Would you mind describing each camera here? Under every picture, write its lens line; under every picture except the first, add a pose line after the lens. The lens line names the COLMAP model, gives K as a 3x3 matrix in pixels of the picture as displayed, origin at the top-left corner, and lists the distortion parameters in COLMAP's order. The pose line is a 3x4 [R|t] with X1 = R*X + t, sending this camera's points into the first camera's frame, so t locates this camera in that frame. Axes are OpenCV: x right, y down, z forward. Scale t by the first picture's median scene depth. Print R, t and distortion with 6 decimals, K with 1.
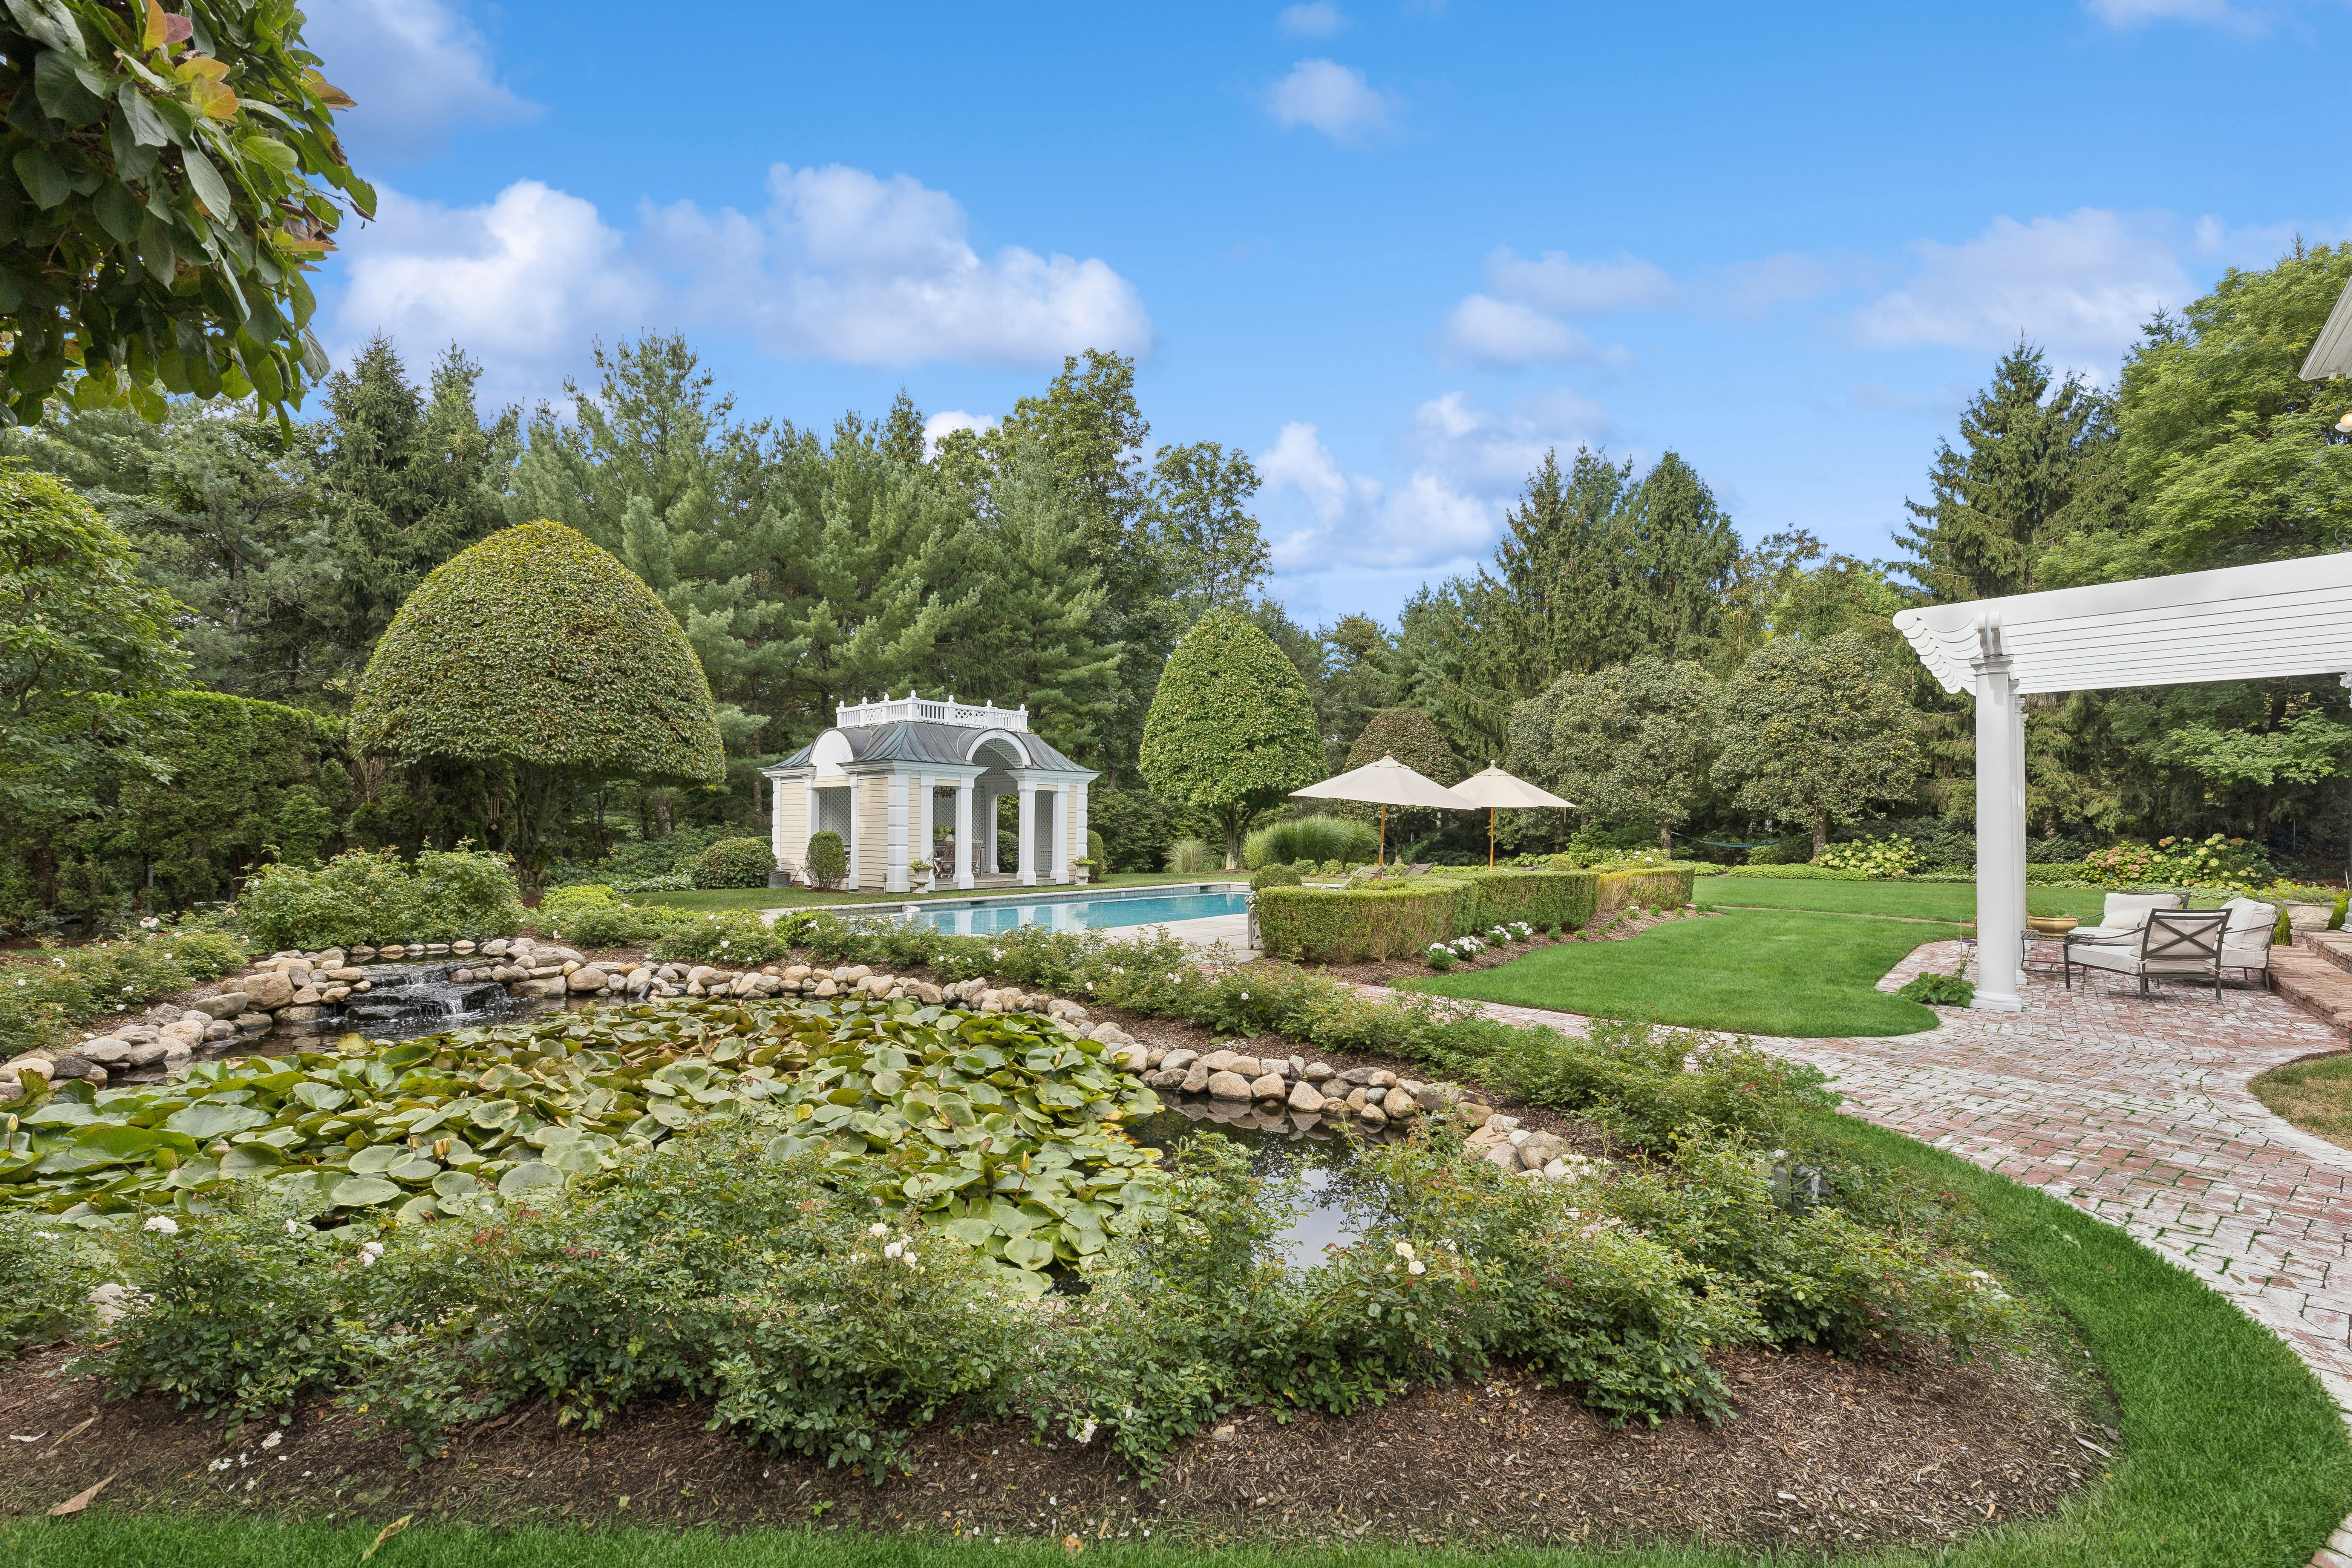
lens RADIAL K [[982.8, 0, 1181.3], [0, 982.8, 826.8], [0, 0, 1]] dist [-0.000356, -0.000174]
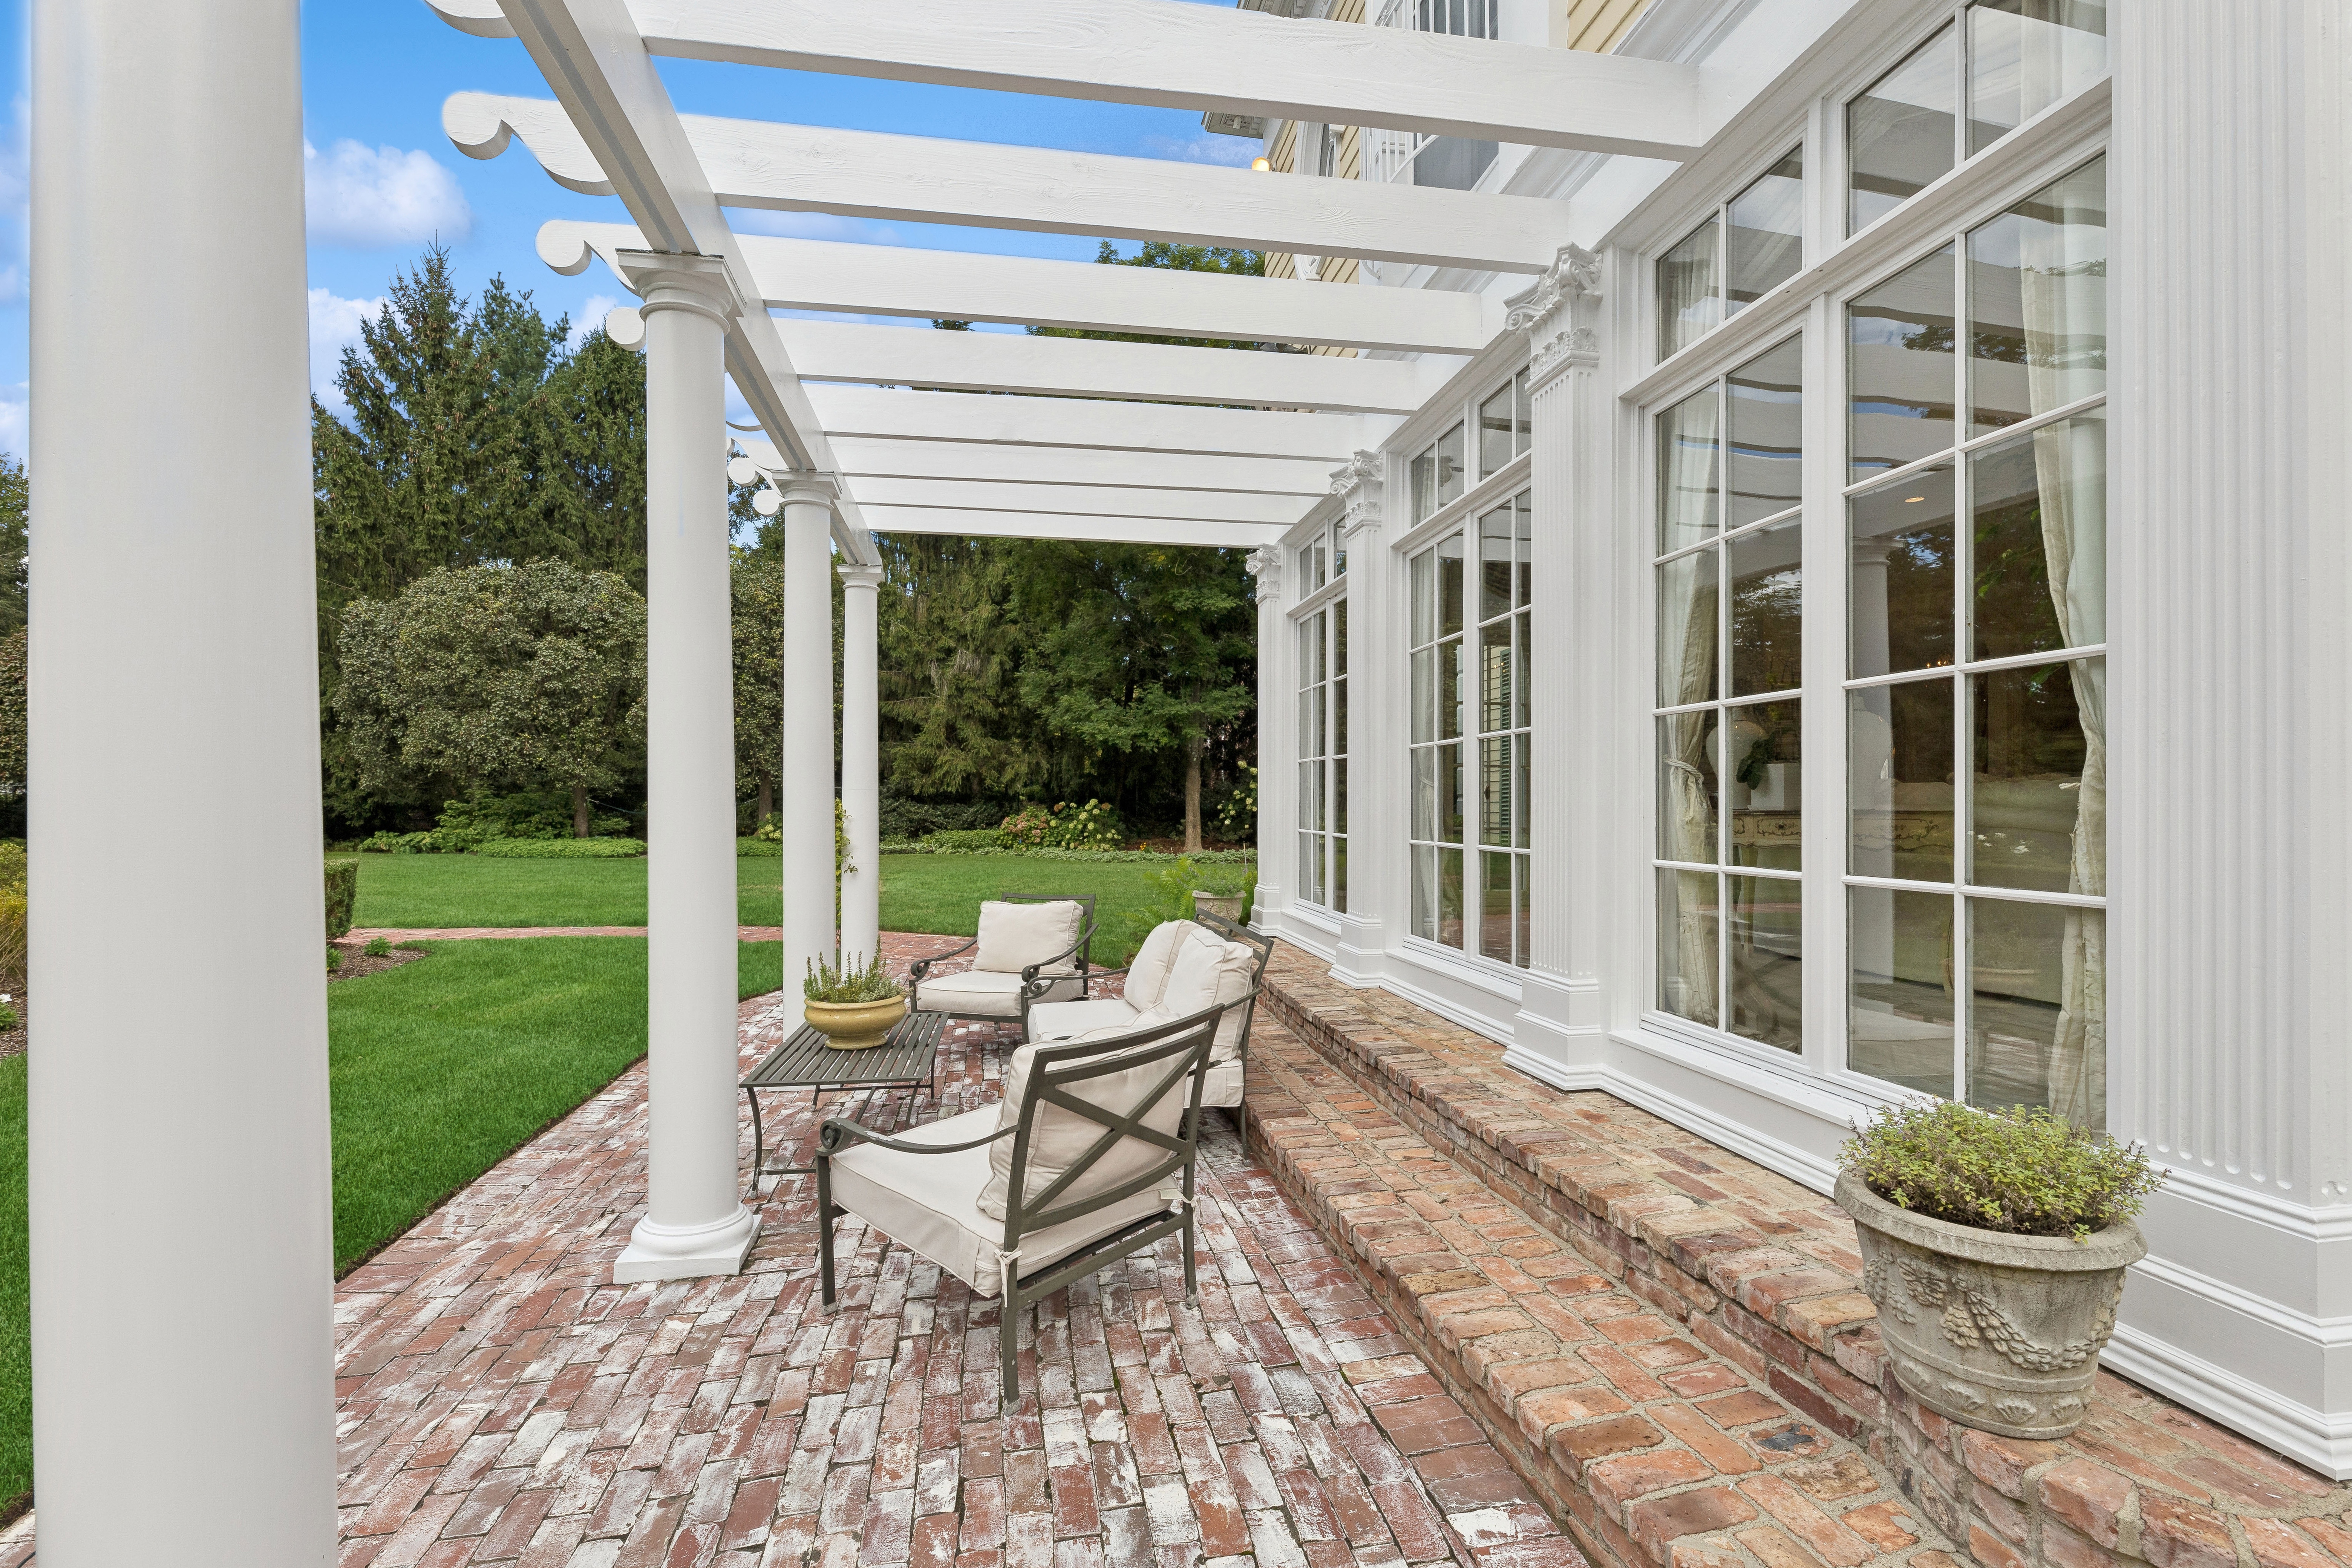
lens RADIAL K [[981.7, 0, 1176.0], [0, 981.7, 784.0], [0, 0, 1]] dist [0.001717, 0.000139]
pose [[0.616218, 0.011174, 0.787496, 0.221326], [-0.000635, 0.999906, -0.013691, 0.004293], [-0.787575, 0.007937, 0.616167, 0.222717]]
